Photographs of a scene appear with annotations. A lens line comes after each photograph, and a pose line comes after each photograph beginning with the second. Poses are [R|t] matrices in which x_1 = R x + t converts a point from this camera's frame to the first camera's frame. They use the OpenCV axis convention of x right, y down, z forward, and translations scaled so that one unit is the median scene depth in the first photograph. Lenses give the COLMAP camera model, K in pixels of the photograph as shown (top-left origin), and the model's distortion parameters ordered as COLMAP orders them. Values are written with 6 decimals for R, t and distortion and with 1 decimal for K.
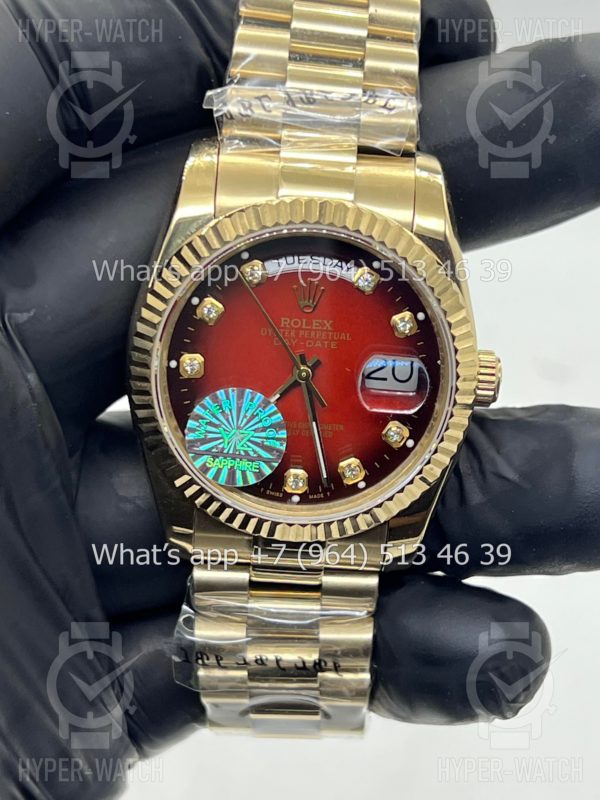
lens RADIAL K [[1795.4, 0, 300.0], [0, 1795.4, 400.0], [0, 0, 1]] dist [0.222238, -0.216563]
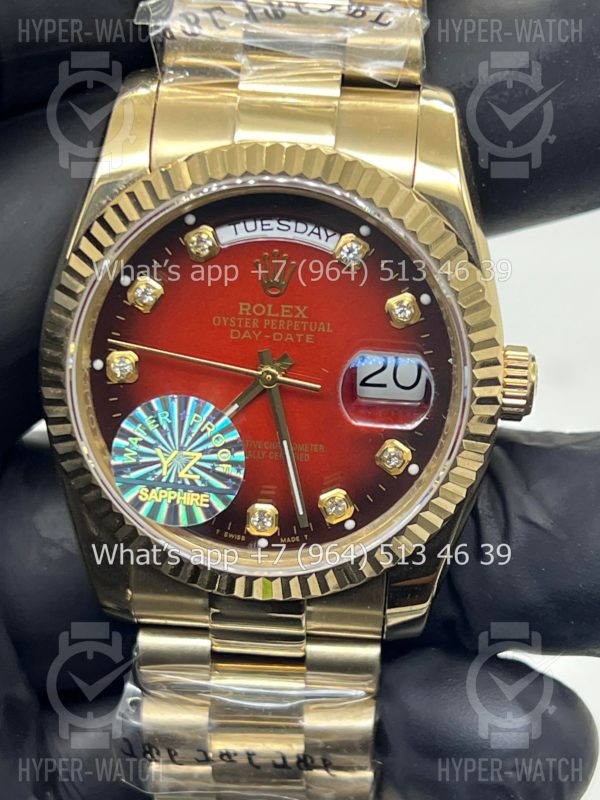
lens RADIAL K [[1795.4, 0, 300.0], [0, 1795.4, 400.0], [0, 0, 1]] dist [0.222238, -0.216563]
pose [[0.997650, -0.003247, -0.068443, 0.066249], [0.001616, 0.999714, -0.023869, 0.013141], [0.068501, 0.023702, 0.997369, 0.249961]]
